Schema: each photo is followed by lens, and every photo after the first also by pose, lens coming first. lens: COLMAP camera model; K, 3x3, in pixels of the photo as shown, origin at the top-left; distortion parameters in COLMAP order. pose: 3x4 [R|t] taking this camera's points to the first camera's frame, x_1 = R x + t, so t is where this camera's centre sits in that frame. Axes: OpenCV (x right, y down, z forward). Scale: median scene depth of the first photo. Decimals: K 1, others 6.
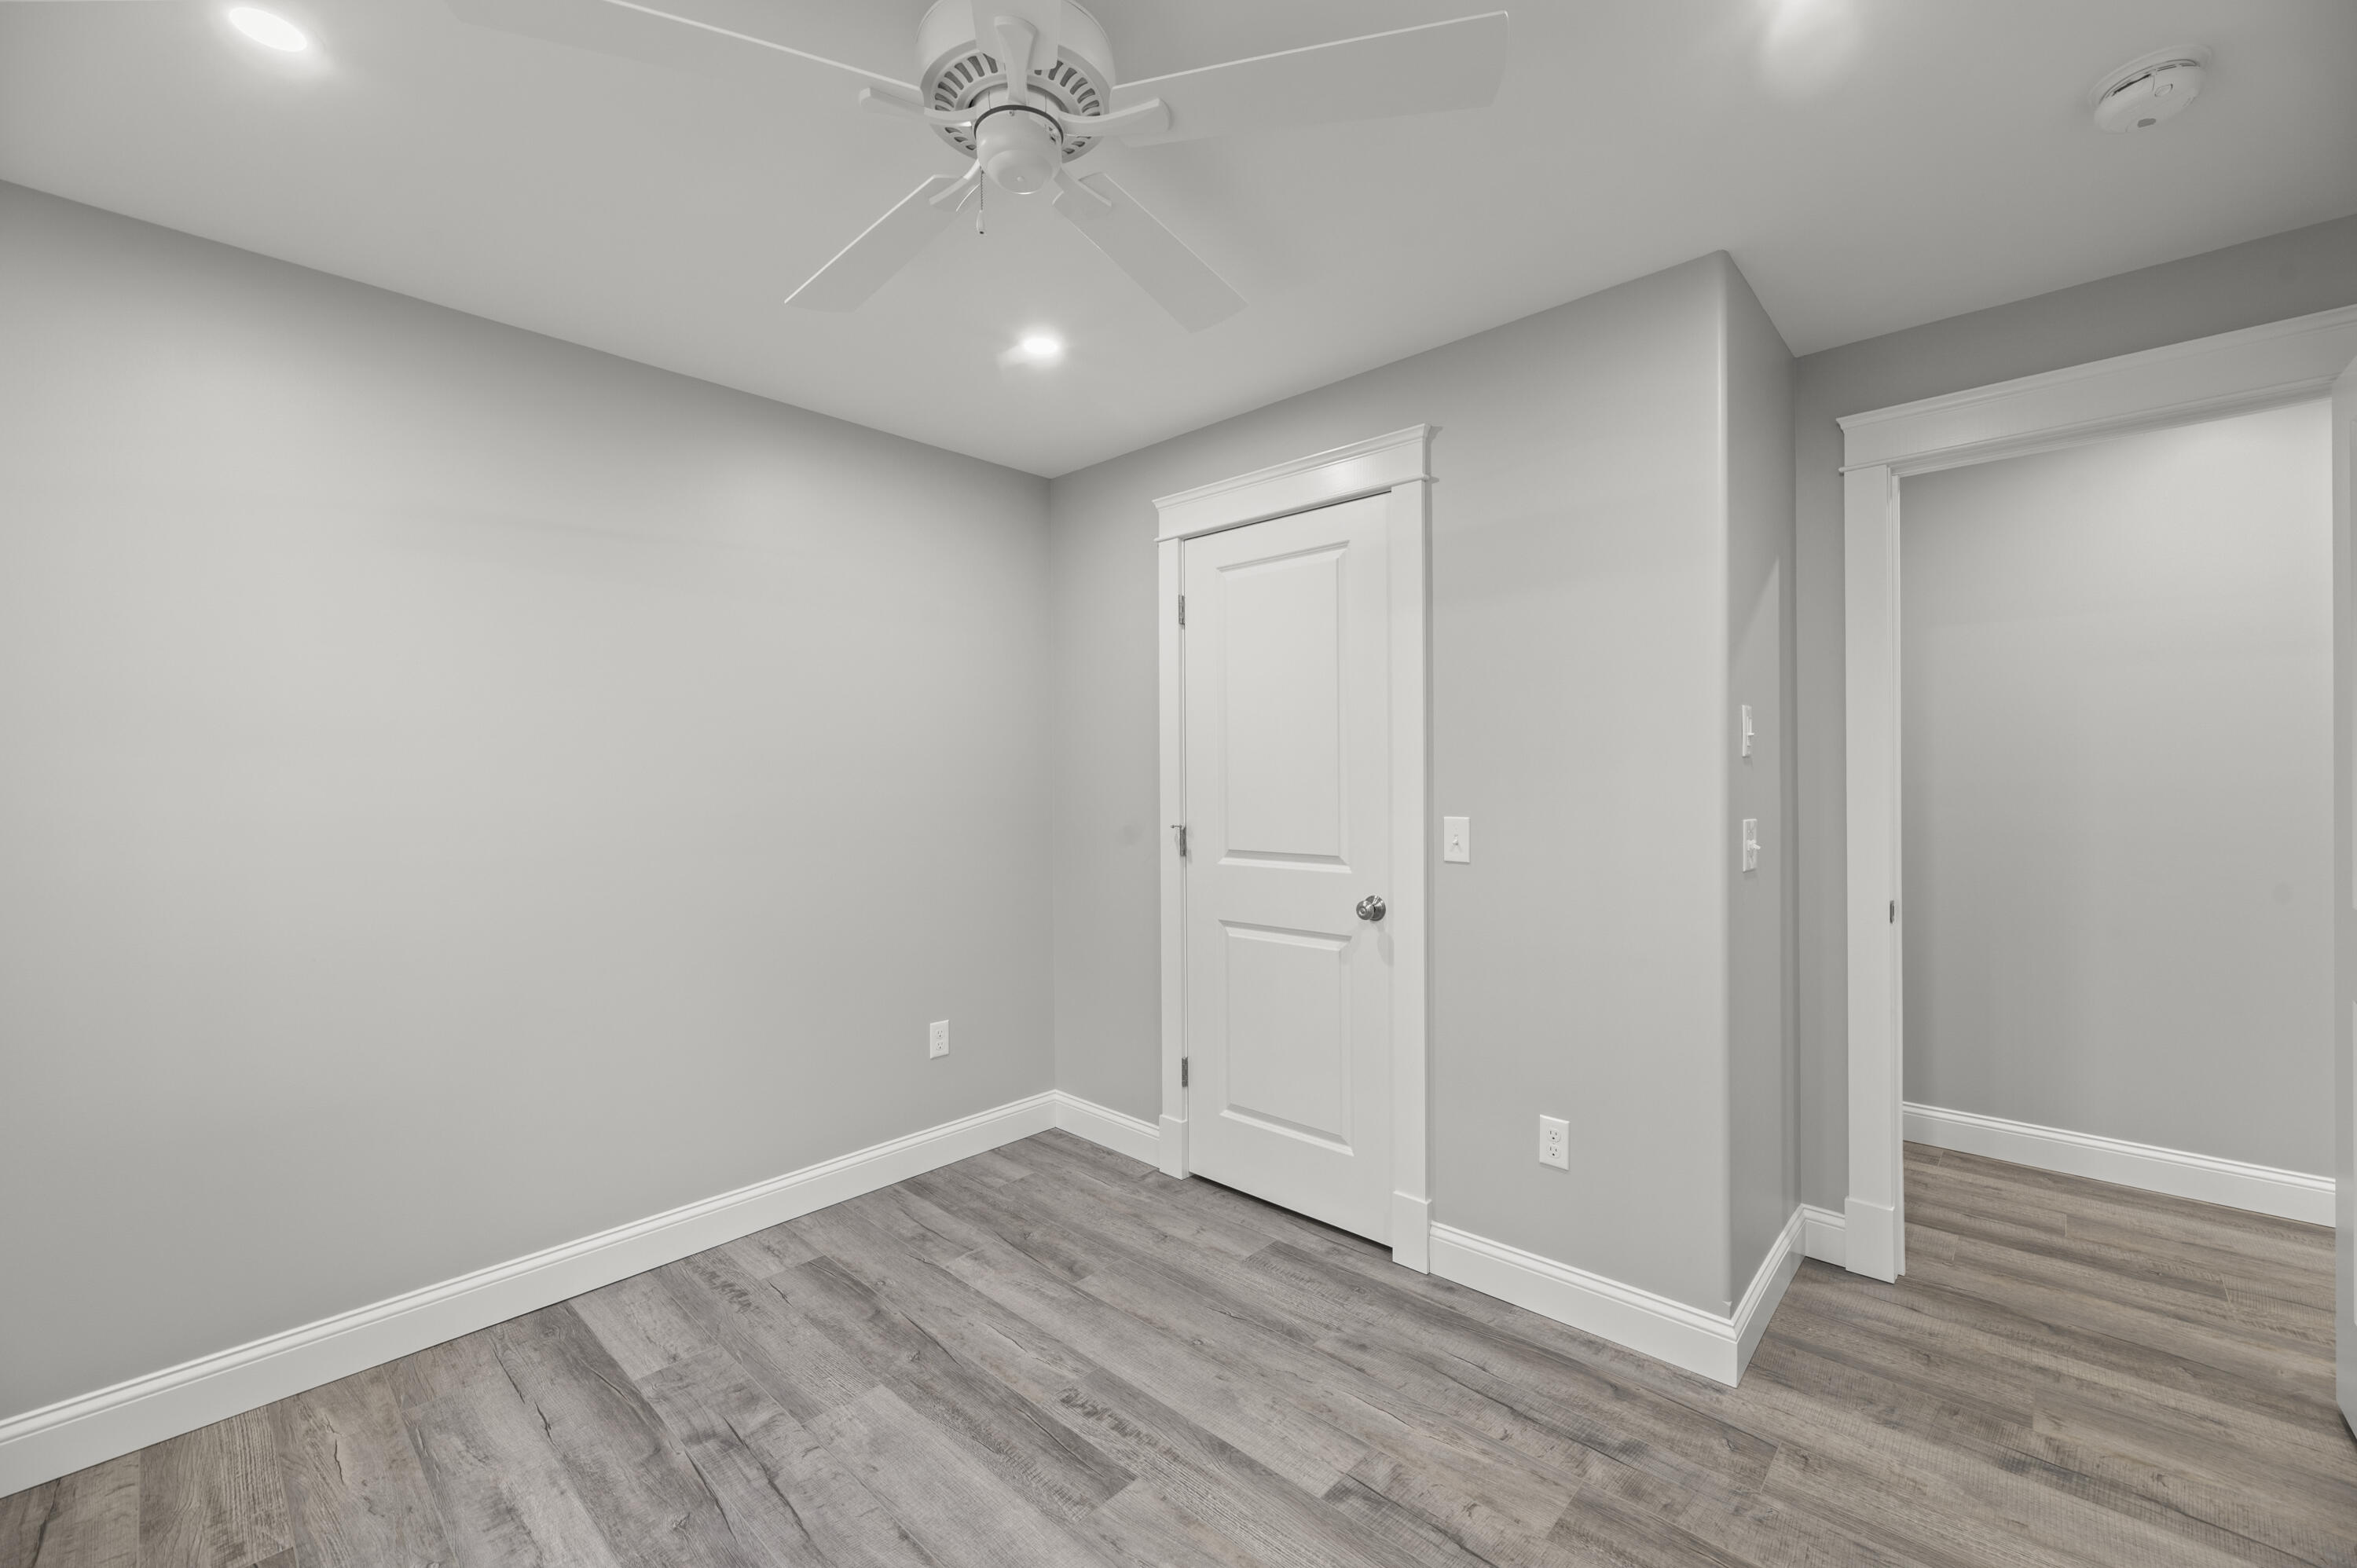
lens RADIAL K [[891.0, 0, 1178.5], [0, 891.0, 784.0], [0, 0, 1]] dist [0.000312, 0.000000]
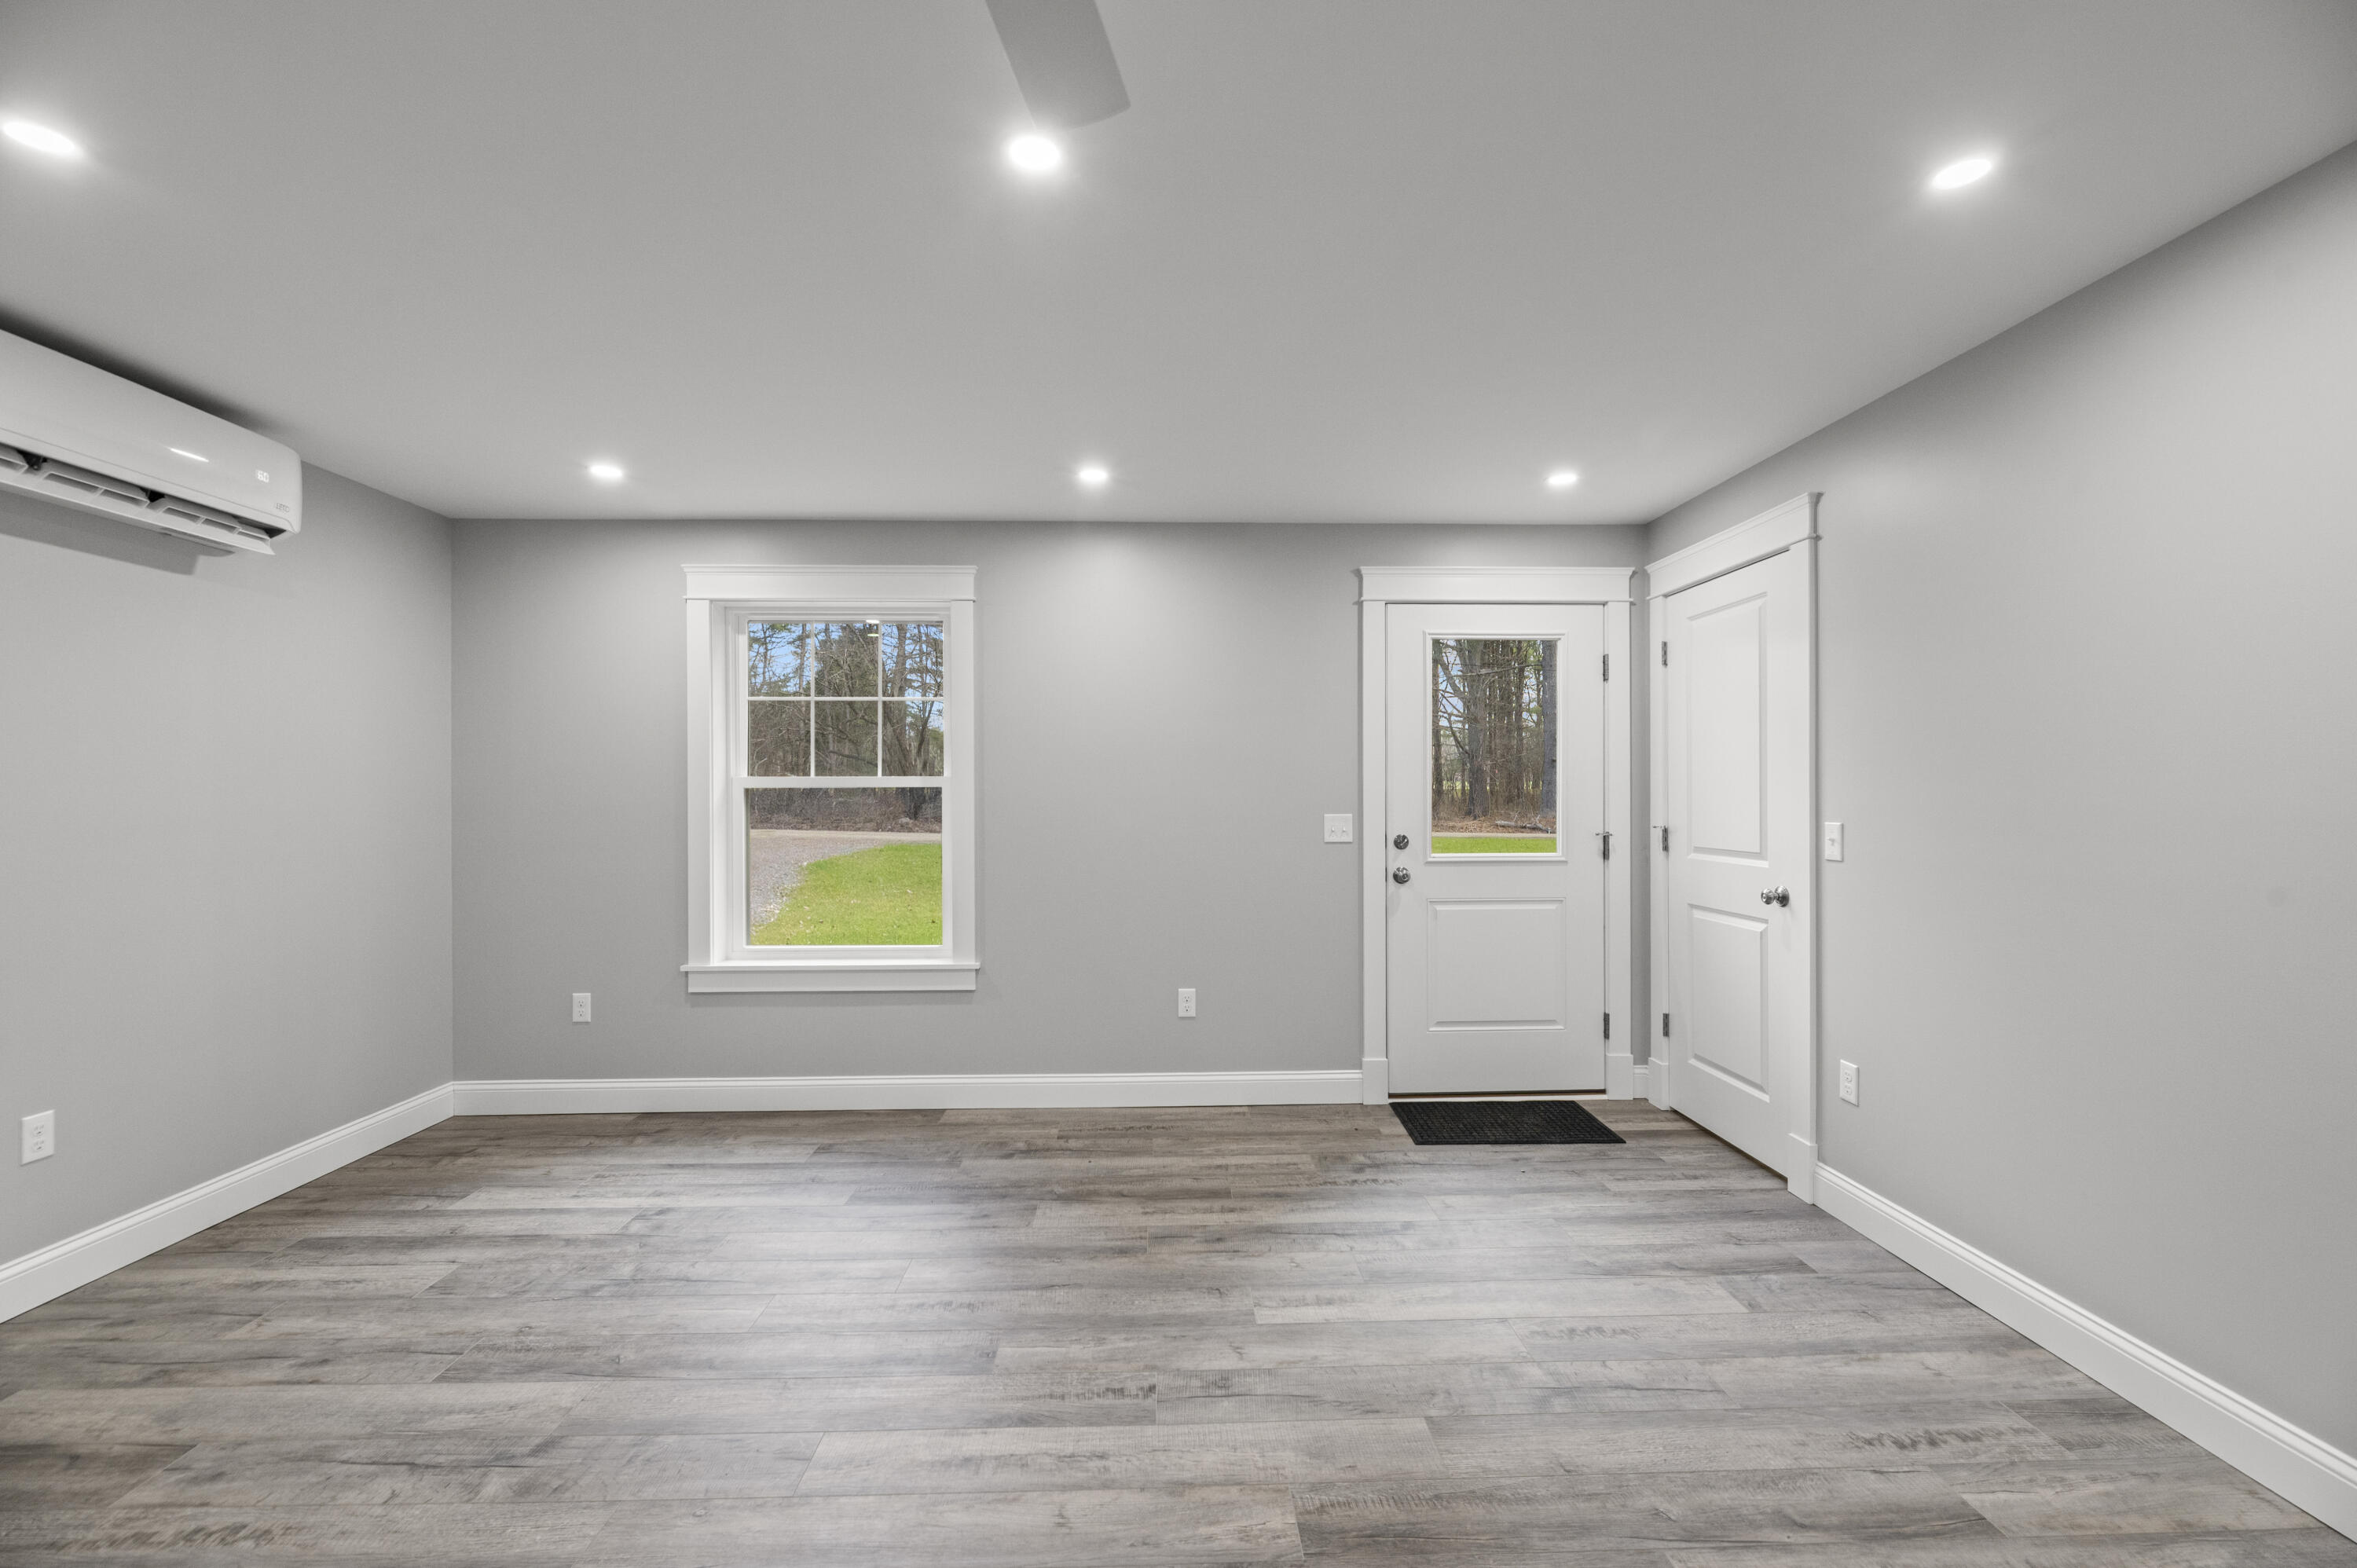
lens RADIAL K [[770.7, 0, 1178.5], [0, 770.7, 784.0], [0, 0, 1]] dist [-0.000490, -0.000038]
pose [[0.687075, -0.008570, -0.726536, 0.420419], [0.000507, 0.999936, -0.011317, -0.001228], [0.726586, 0.007407, 0.687035, -0.306355]]
